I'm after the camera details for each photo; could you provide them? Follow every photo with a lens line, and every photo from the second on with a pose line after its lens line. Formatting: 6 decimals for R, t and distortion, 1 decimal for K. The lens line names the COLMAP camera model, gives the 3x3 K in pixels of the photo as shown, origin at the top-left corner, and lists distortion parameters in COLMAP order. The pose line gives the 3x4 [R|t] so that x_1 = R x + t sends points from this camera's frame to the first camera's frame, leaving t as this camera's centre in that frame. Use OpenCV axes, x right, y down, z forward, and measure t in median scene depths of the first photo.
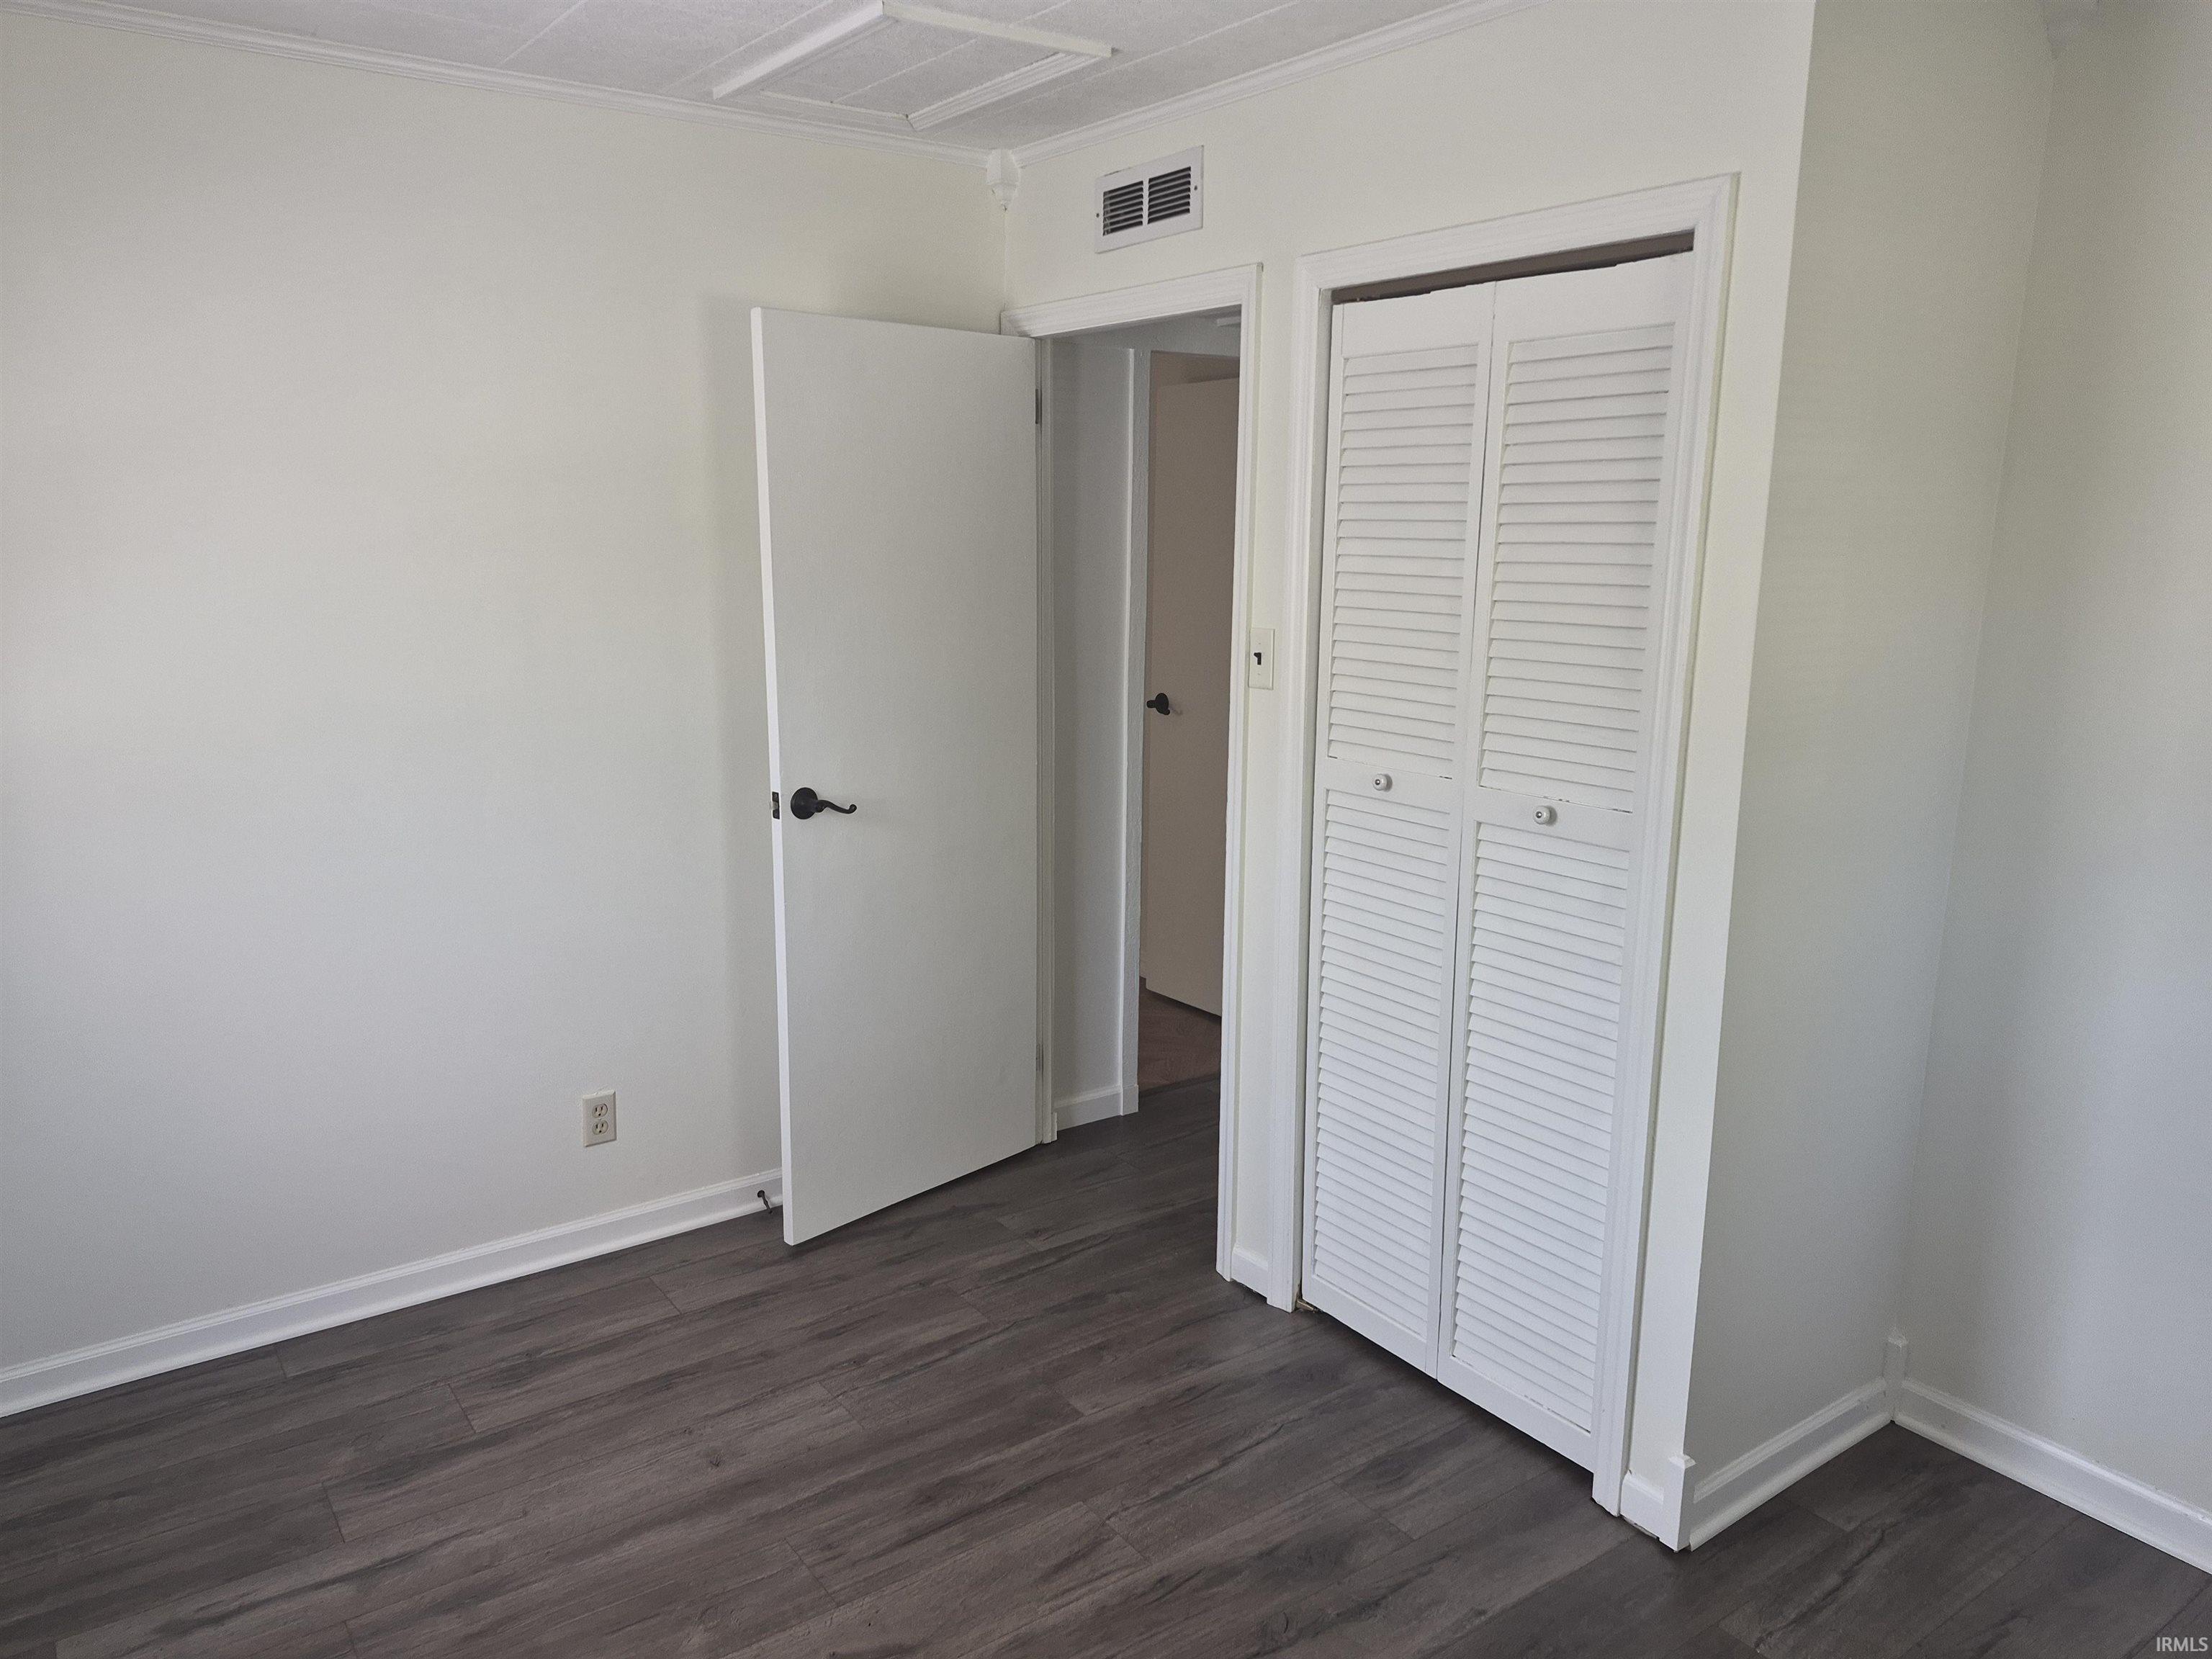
lens RADIAL K [[1540.4, 0, 1068.3], [0, 1540.4, 830.9], [0, 0, 1]] dist [0.055727, -0.037630]
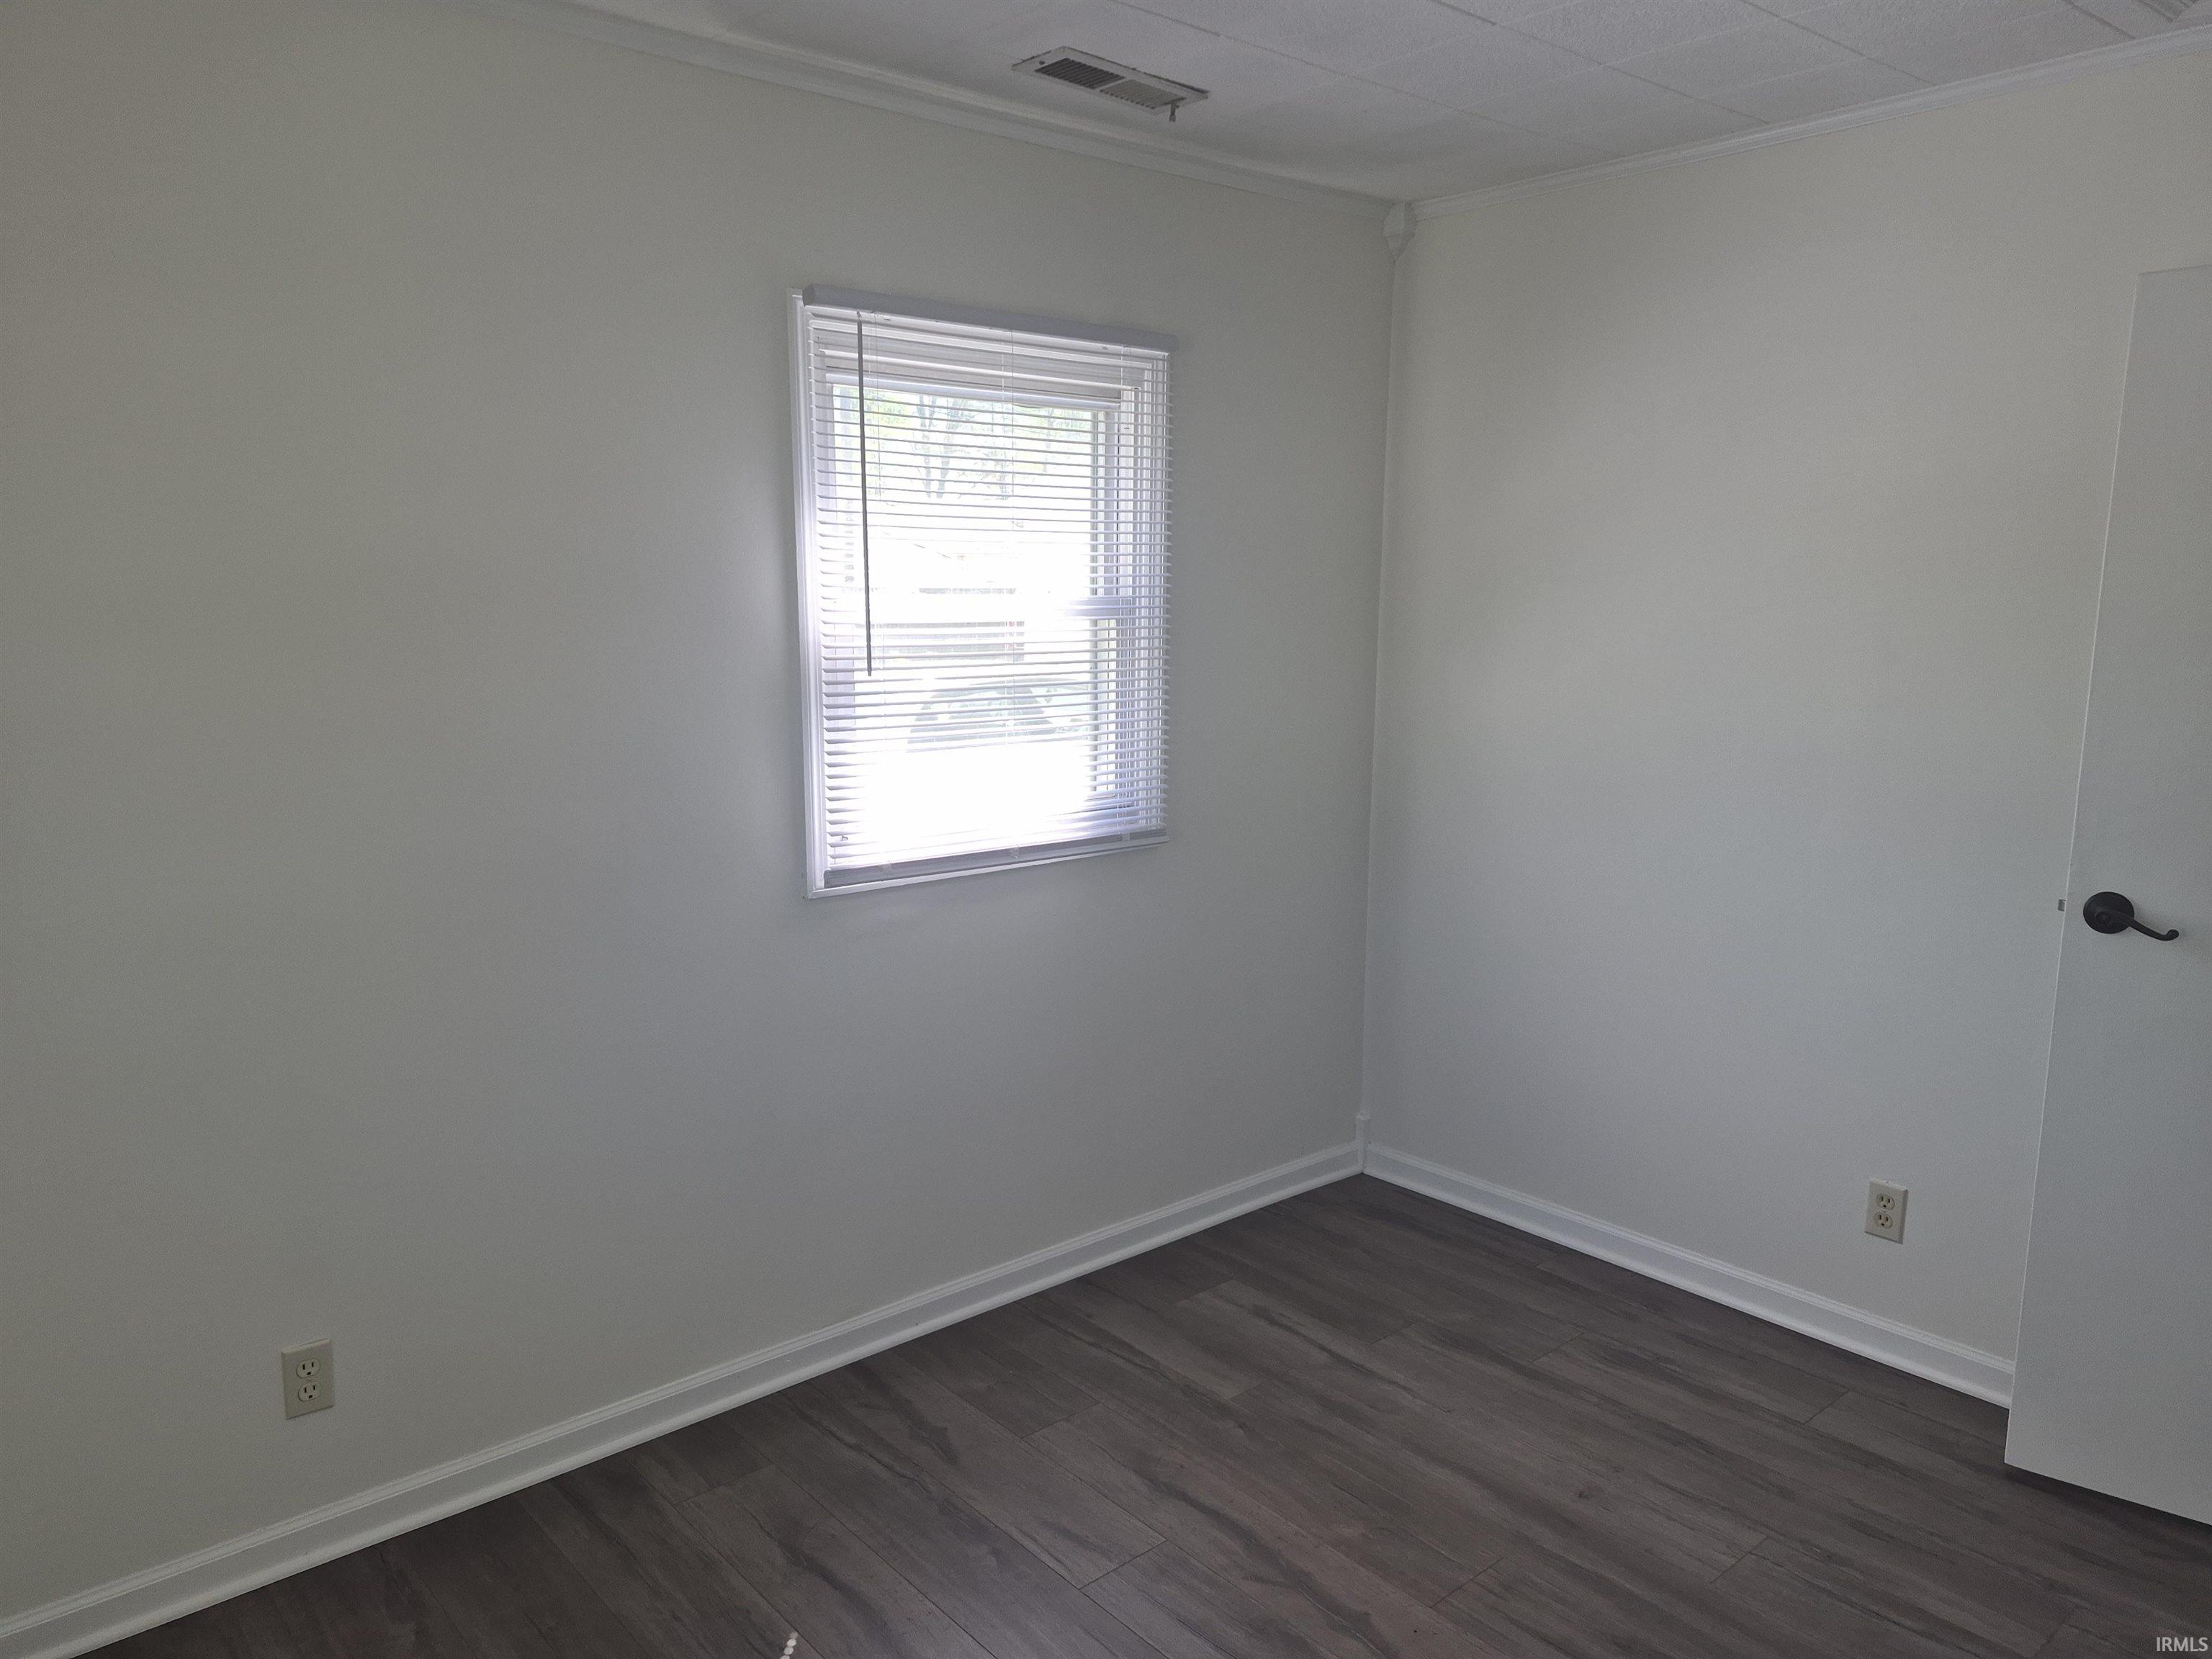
lens RADIAL K [[1540.4, 0, 1069.1], [0, 1540.4, 861.4], [0, 0, 1]] dist [0.055727, -0.037630]
pose [[0.097407, 0.172306, -0.980216, 0.592422], [-0.198689, 0.968439, 0.150491, -0.063406], [0.975210, 0.180100, 0.128568, 0.441279]]
